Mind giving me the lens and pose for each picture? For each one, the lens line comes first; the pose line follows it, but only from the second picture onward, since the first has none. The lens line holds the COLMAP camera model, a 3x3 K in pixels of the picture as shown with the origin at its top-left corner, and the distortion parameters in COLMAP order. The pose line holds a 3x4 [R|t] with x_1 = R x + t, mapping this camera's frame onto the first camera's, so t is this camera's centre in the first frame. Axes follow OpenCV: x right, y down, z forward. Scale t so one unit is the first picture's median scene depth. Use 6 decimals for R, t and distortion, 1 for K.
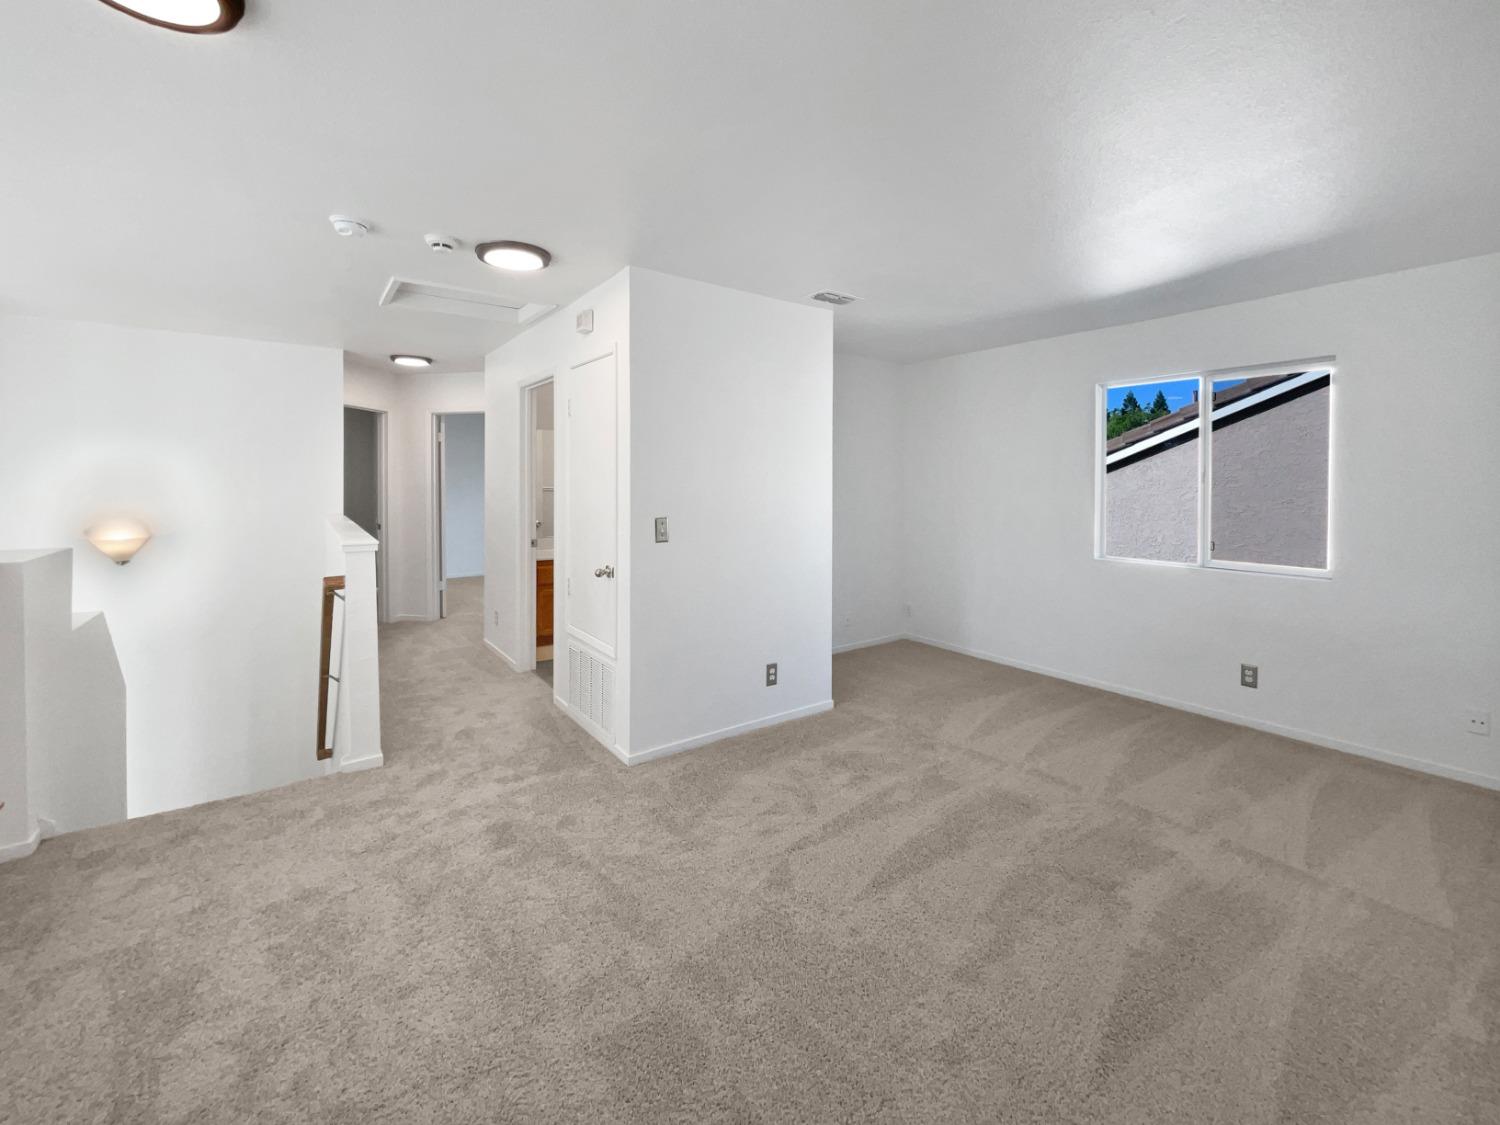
lens RADIAL K [[596.7, 0, 745.3], [0, 596.7, 498.3], [0, 0, 1]] dist [0.000992, 0.000556]
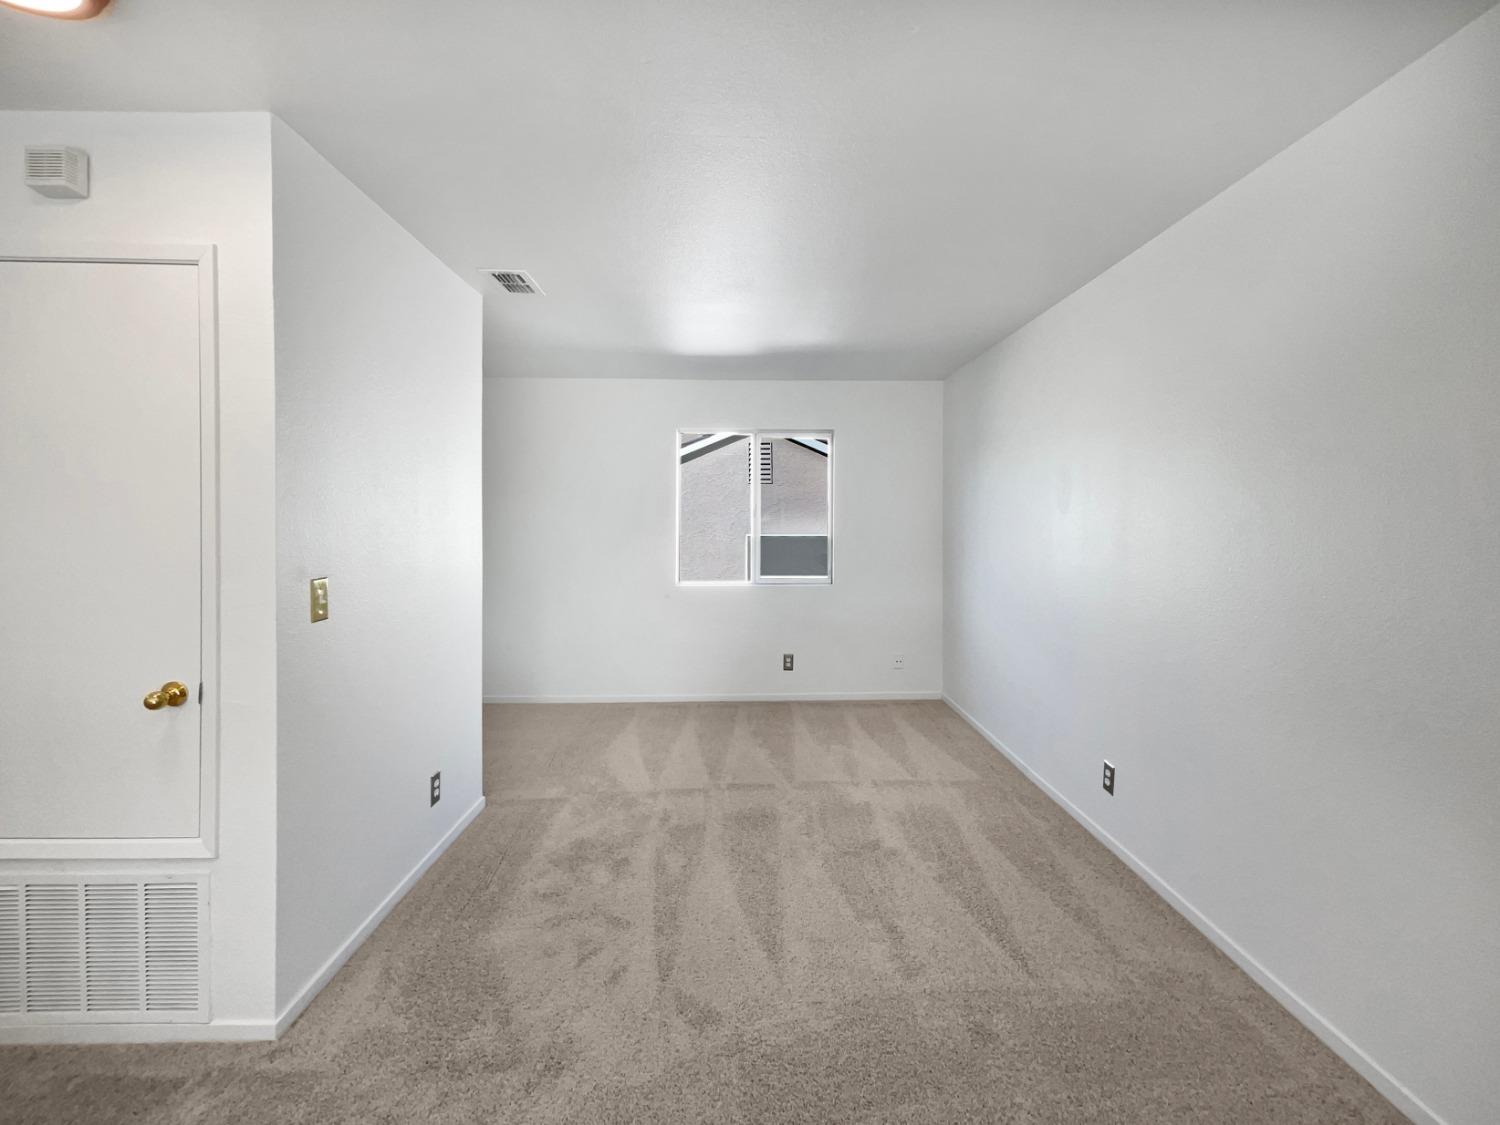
lens RADIAL K [[621.1, 0, 746.7], [0, 621.1, 535.5], [0, 0, 1]] dist [-0.001714, 0.000190]
pose [[0.583917, -0.024881, 0.811432, -0.391327], [0.019961, 0.999668, 0.016288, -0.011532], [-0.811568, 0.006686, 0.584220, 0.316388]]
